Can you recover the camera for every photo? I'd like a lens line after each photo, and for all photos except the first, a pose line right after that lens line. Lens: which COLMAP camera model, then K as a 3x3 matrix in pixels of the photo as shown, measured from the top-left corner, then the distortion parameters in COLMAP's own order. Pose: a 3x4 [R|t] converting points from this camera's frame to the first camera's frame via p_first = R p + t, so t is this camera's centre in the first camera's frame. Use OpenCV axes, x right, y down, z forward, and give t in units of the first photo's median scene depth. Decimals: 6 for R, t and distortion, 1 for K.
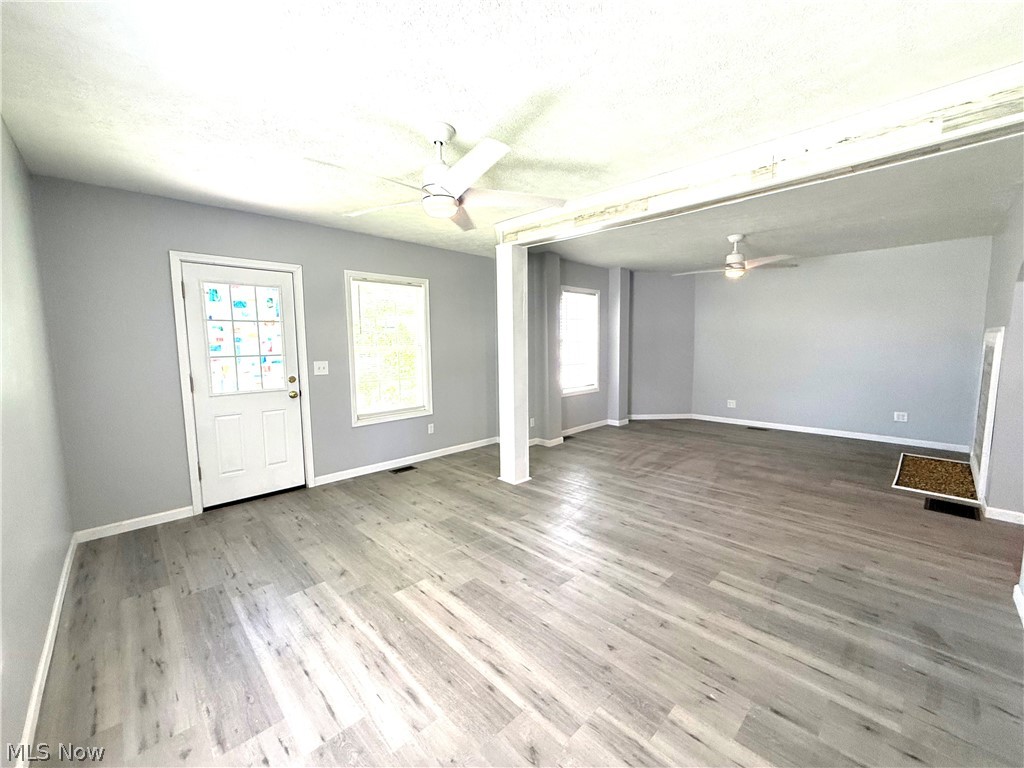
lens RADIAL K [[409.2, 0, 511.0], [0, 409.2, 384.4], [0, 0, 1]] dist [-0.001339, -0.000102]
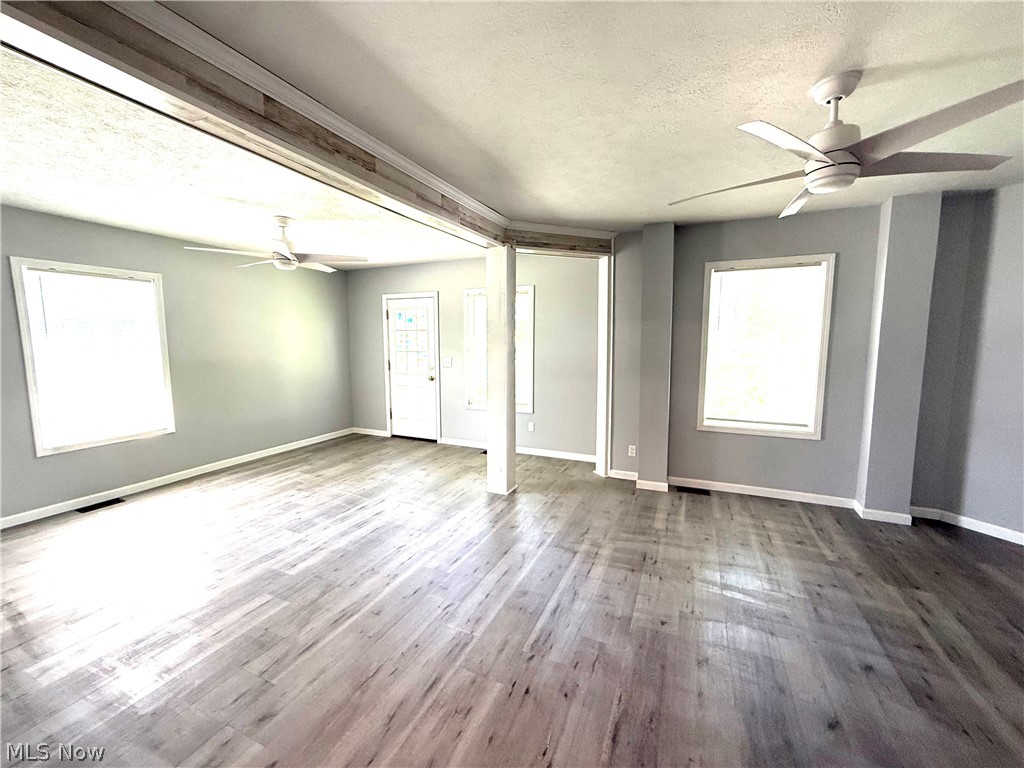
lens RADIAL K [[409.2, 0, 508.0], [0, 409.2, 384.4], [0, 0, 1]] dist [-0.001339, -0.000102]
pose [[0.364360, 0.110082, -0.924729, 1.328296], [-0.101537, 0.991765, 0.078055, -0.135651], [0.925706, 0.065454, 0.372537, 0.962597]]
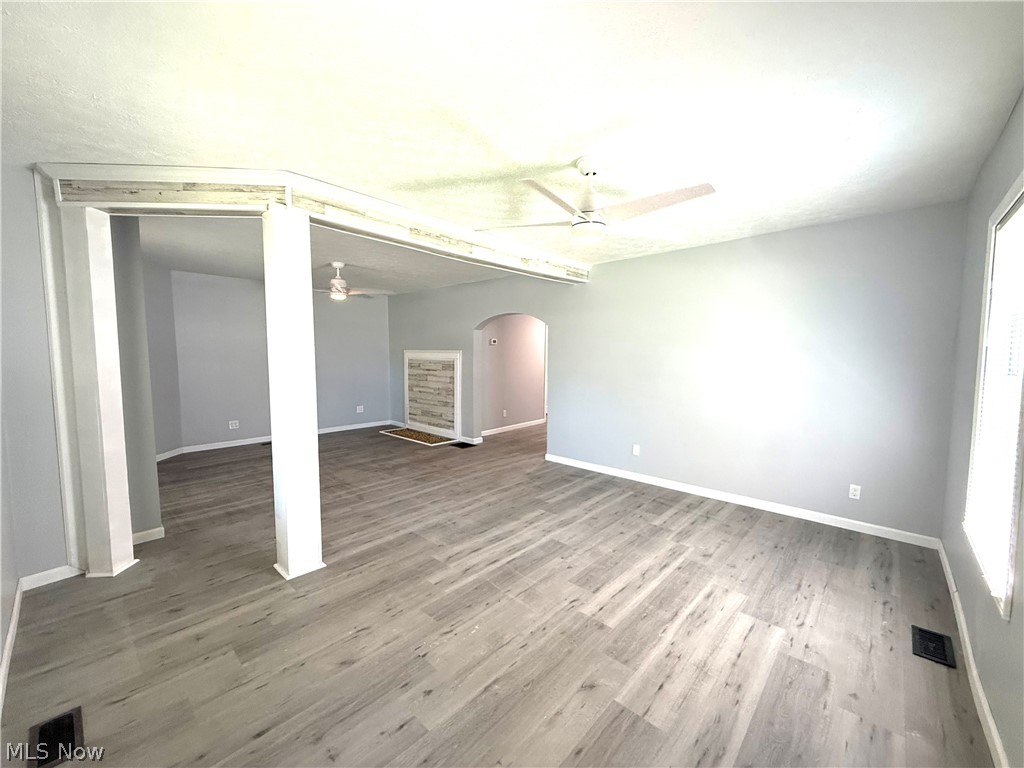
lens RADIAL K [[409.2, 0, 506.7], [0, 409.2, 382.3], [0, 0, 1]] dist [-0.001339, -0.000102]
pose [[-0.042724, -0.061184, 0.997212, -0.967240], [0.102230, 0.992616, 0.065281, -0.107665], [-0.993843, 0.104734, -0.036154, 1.000346]]
